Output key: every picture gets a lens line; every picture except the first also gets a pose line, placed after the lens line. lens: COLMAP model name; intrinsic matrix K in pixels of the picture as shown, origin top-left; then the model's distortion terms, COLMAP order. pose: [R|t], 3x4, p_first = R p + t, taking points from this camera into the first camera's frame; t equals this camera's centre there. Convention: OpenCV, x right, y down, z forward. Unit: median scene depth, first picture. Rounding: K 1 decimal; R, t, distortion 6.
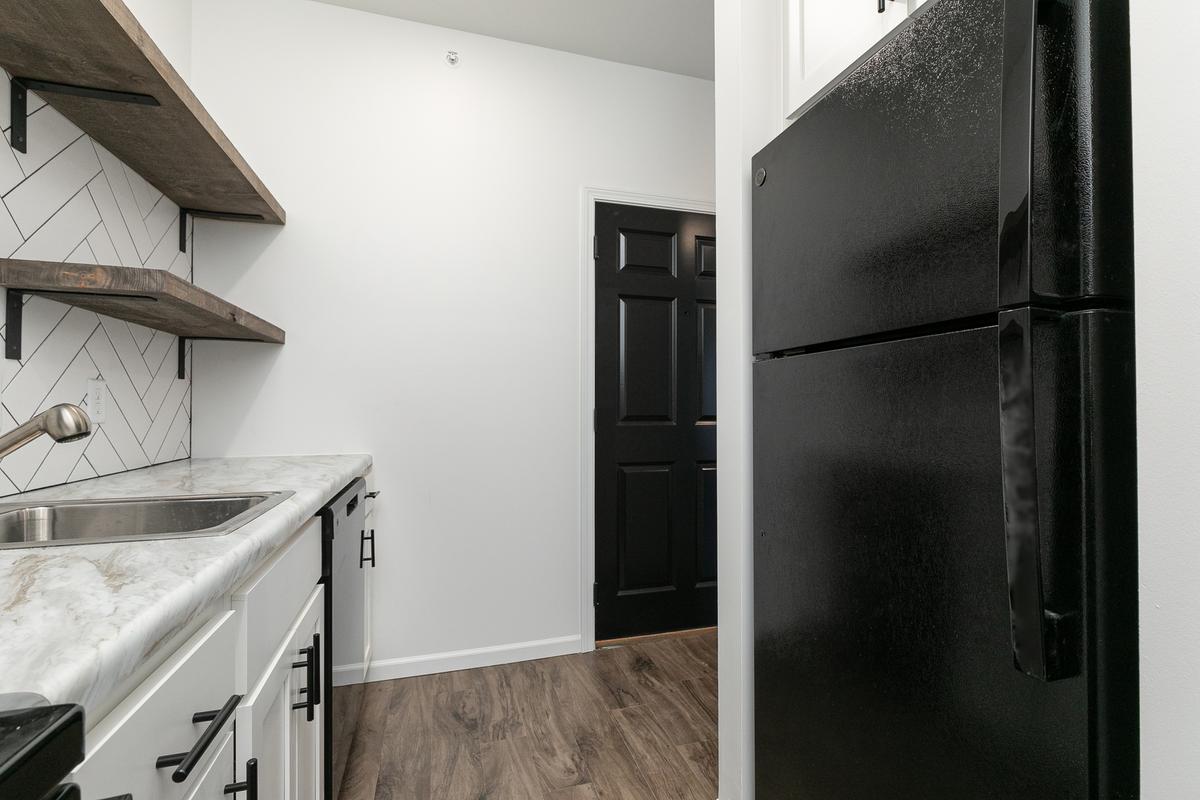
lens RADIAL K [[544.2, 0, 599.0], [0, 544.2, 404.0], [0, 0, 1]] dist [0.000443, -0.000121]
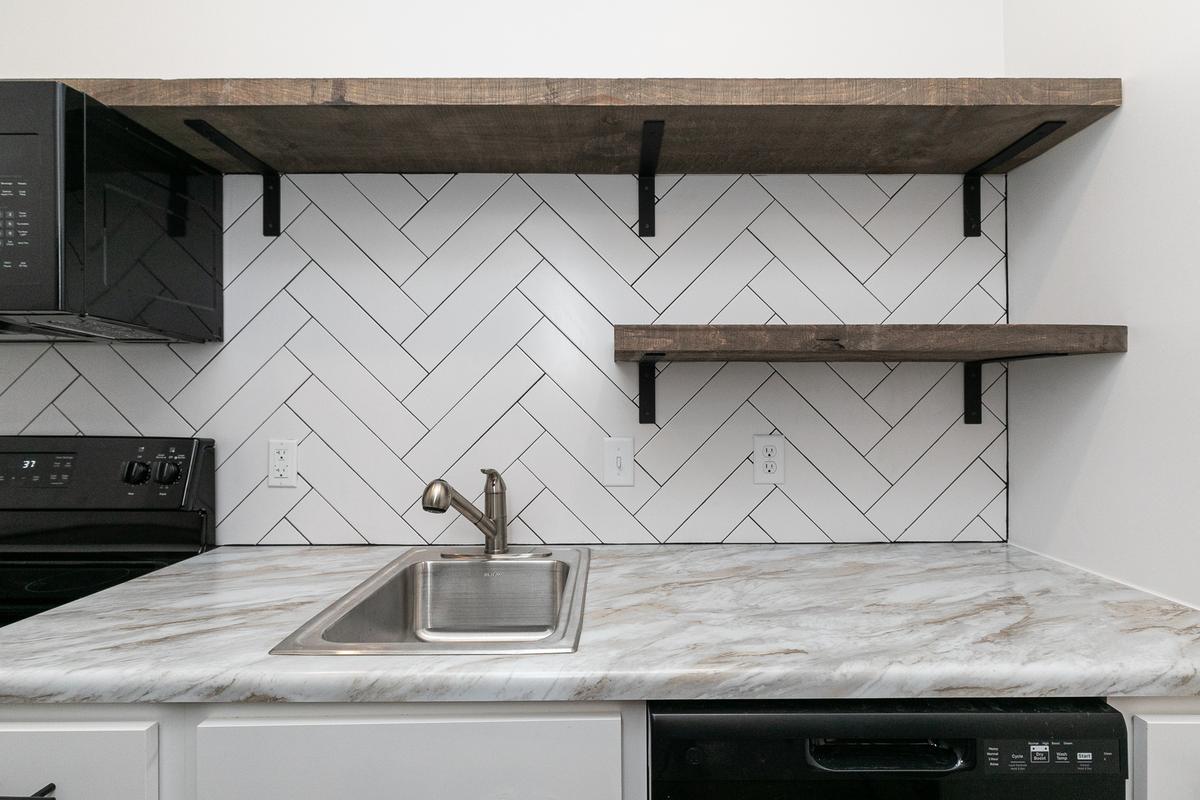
lens RADIAL K [[547.3, 0, 610.4], [0, 547.3, 400.6], [0, 0, 1]] dist [0.004084, -0.002644]
pose [[-0.285687, -0.005241, -0.958309, 0.020169], [0.008885, 0.999928, -0.008118, -0.086115], [0.958282, -0.010834, -0.285620, 0.886852]]
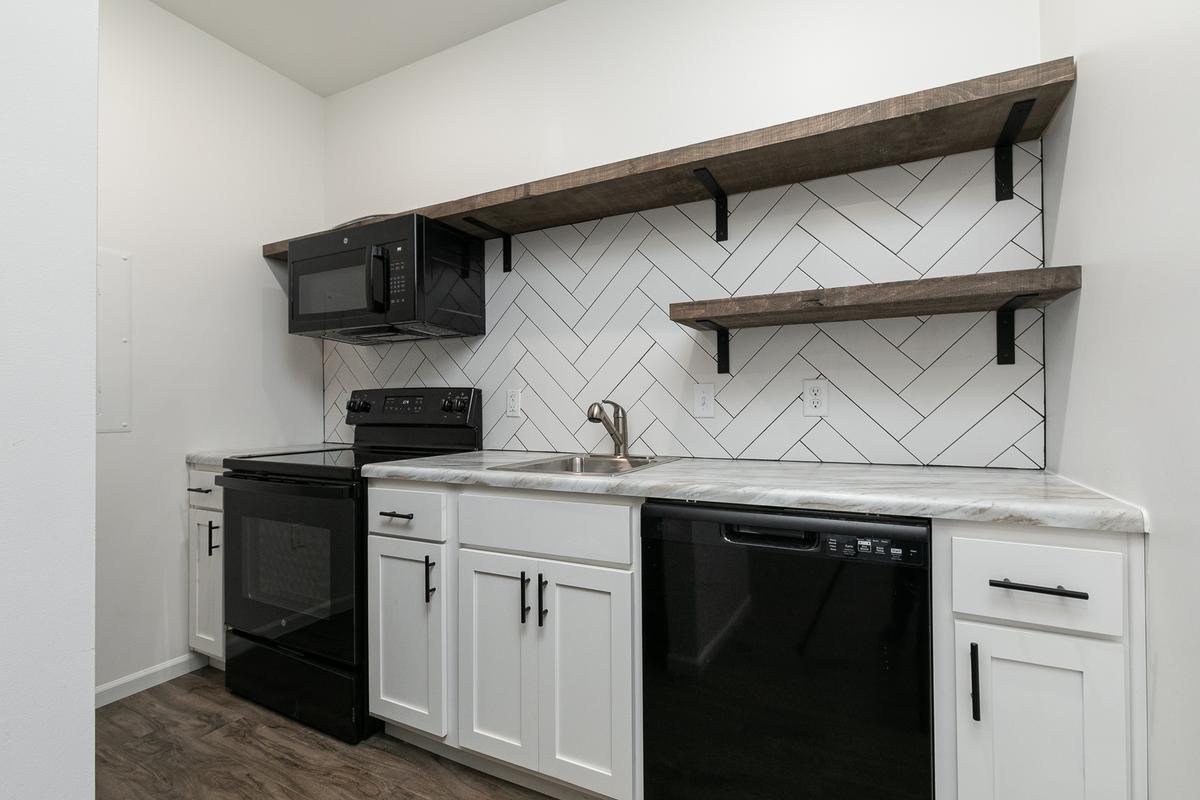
lens RADIAL K [[547.3, 0, 597.8], [0, 547.3, 399.1], [0, 0, 1]] dist [0.004084, -0.002644]
pose [[-0.697725, -0.004123, -0.716354, 0.225822], [0.011480, 0.999791, -0.016937, 0.010906], [0.716274, -0.020041, -0.697531, 1.310162]]
